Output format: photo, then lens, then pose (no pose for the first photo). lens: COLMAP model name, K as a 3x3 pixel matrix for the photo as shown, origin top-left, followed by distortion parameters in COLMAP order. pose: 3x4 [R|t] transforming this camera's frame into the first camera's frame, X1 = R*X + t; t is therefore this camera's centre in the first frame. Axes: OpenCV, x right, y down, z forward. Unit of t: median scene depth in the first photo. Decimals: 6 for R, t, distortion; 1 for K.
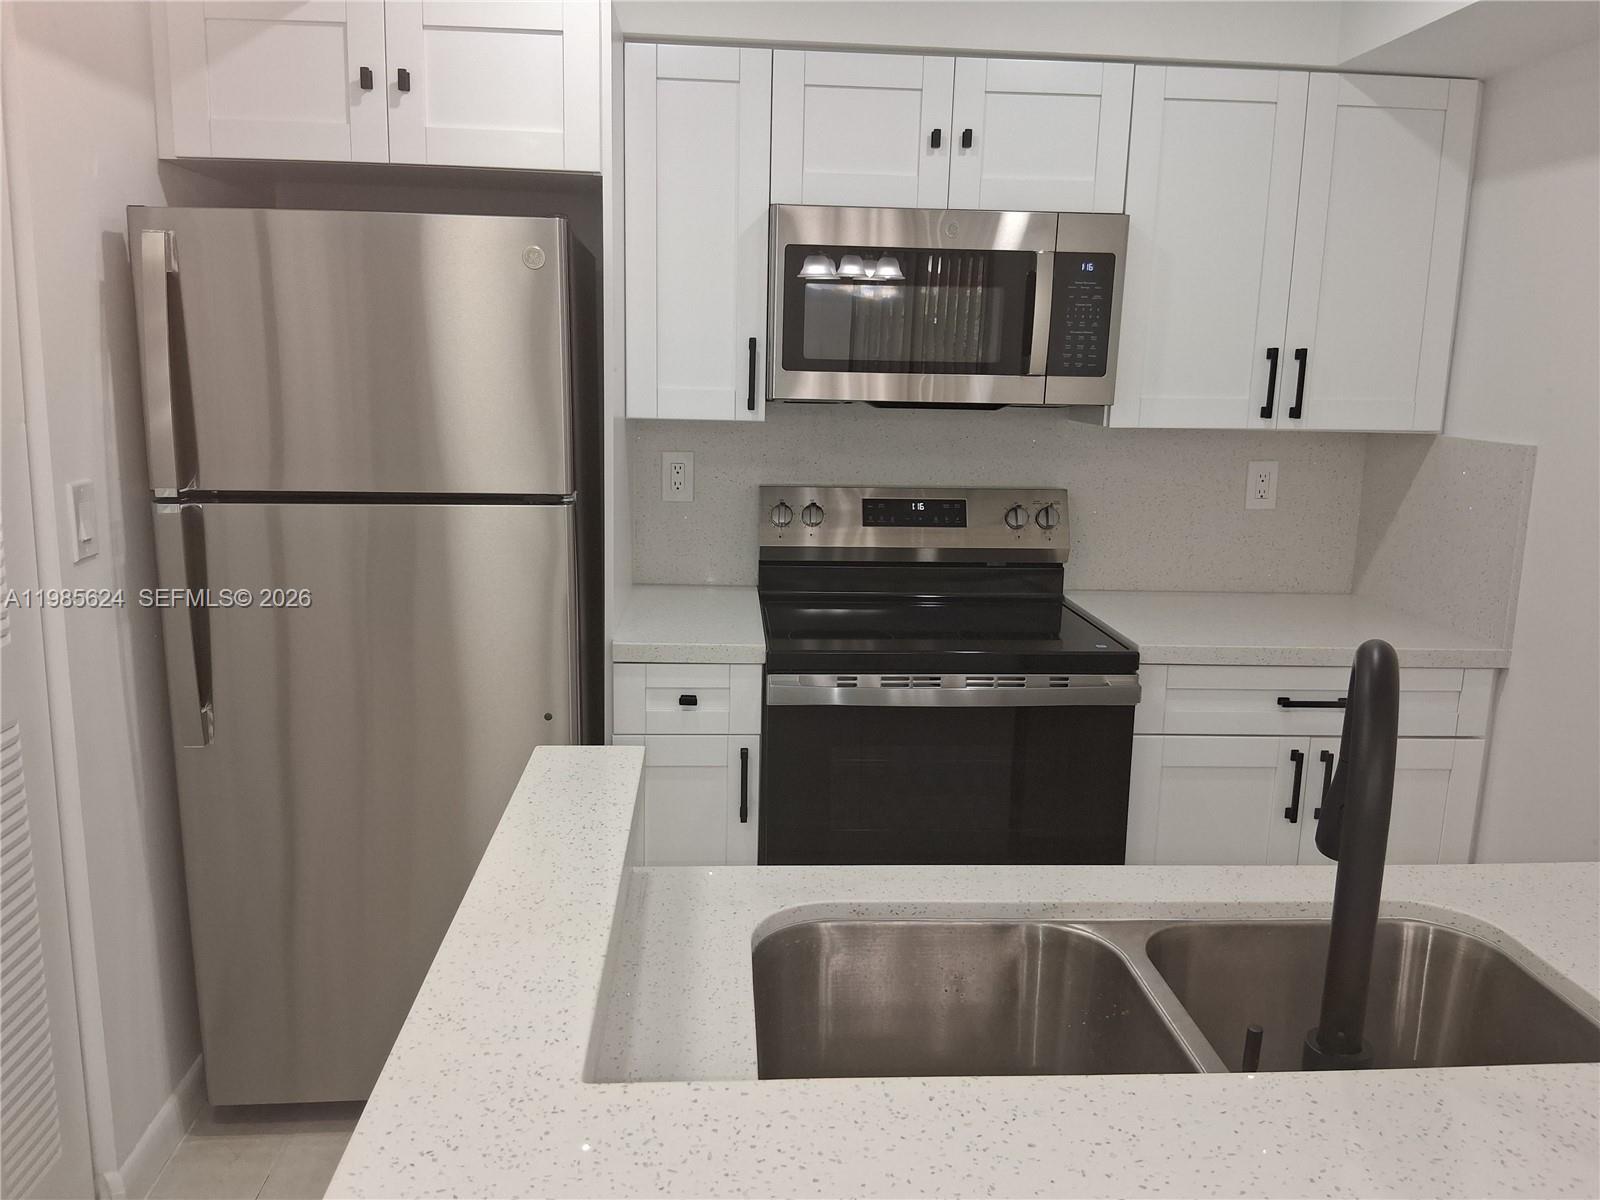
lens RADIAL K [[1238.6, 0, 794.4], [0, 1238.6, 597.5], [0, 0, 1]] dist [0.052902, -0.032012]
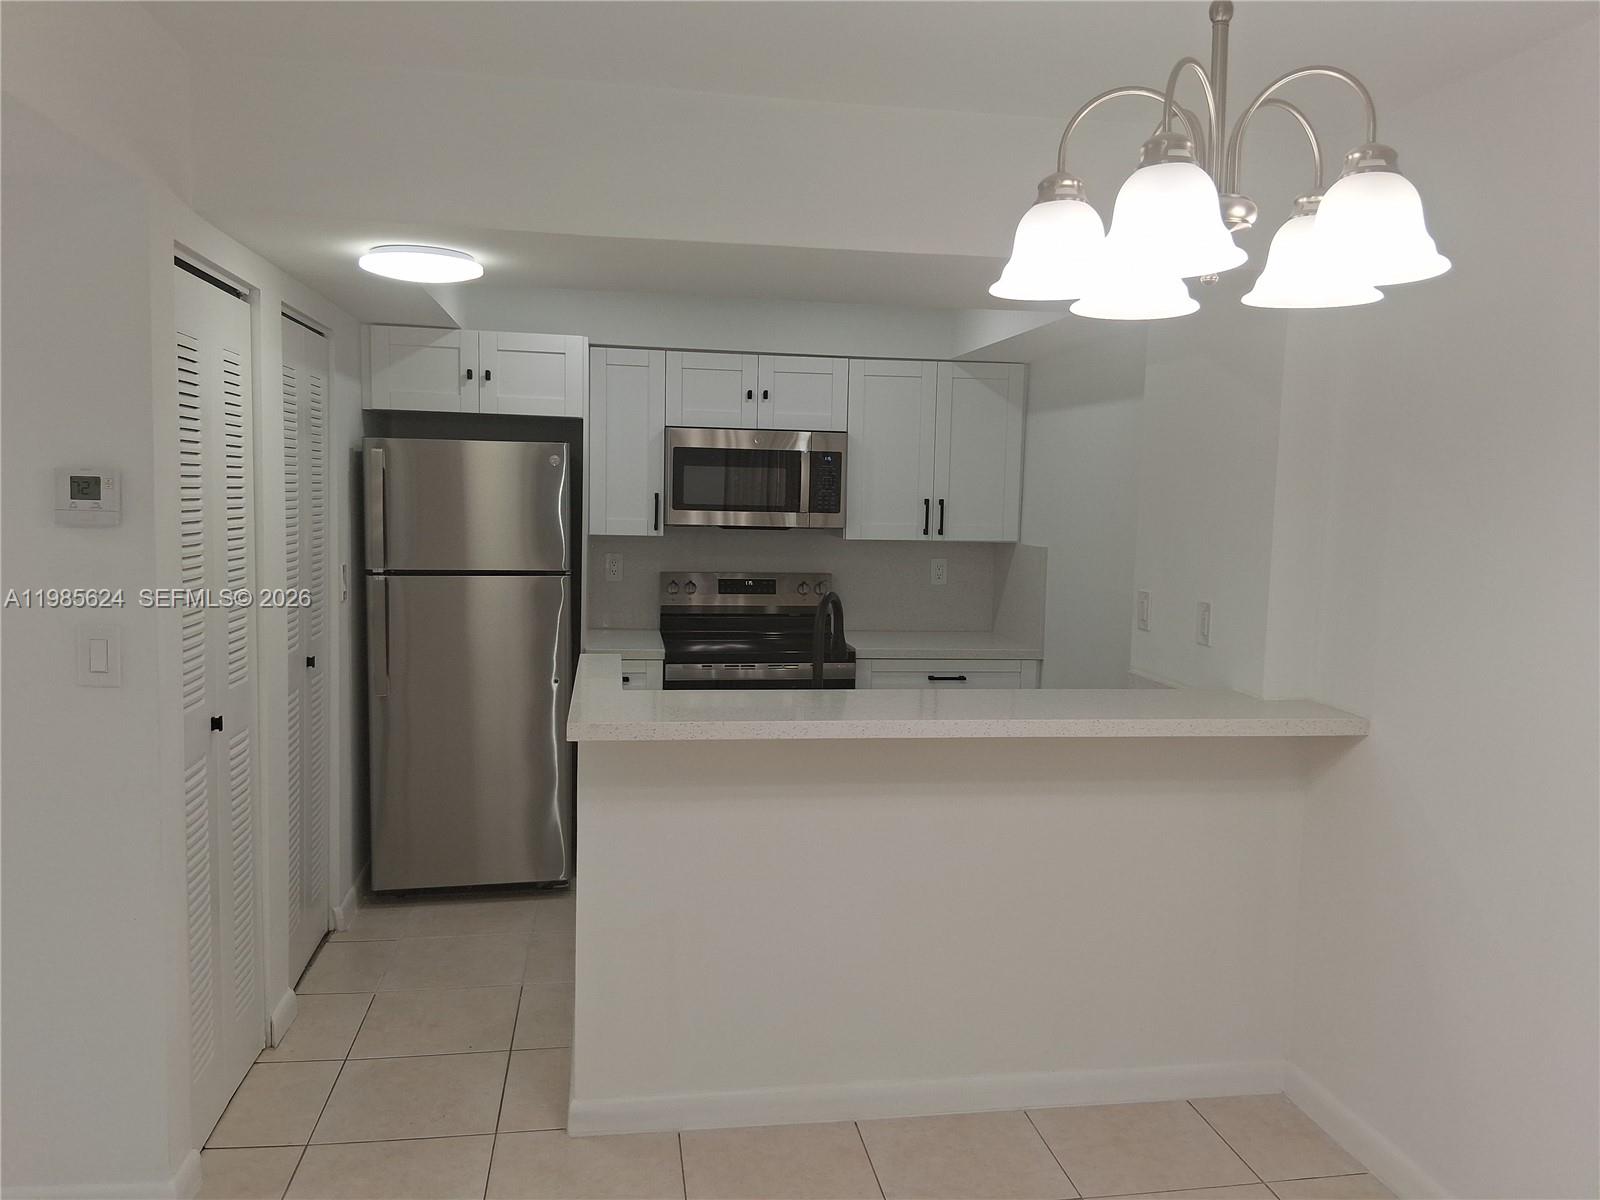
lens RADIAL K [[1238.6, 0, 800.7], [0, 1238.6, 602.0], [0, 0, 1]] dist [0.052902, -0.032012]
pose [[0.996681, -0.008423, 0.080968, 0.030500], [0.016414, 0.994997, -0.098542, 0.145908], [-0.079733, 0.099544, 0.991833, -0.874807]]
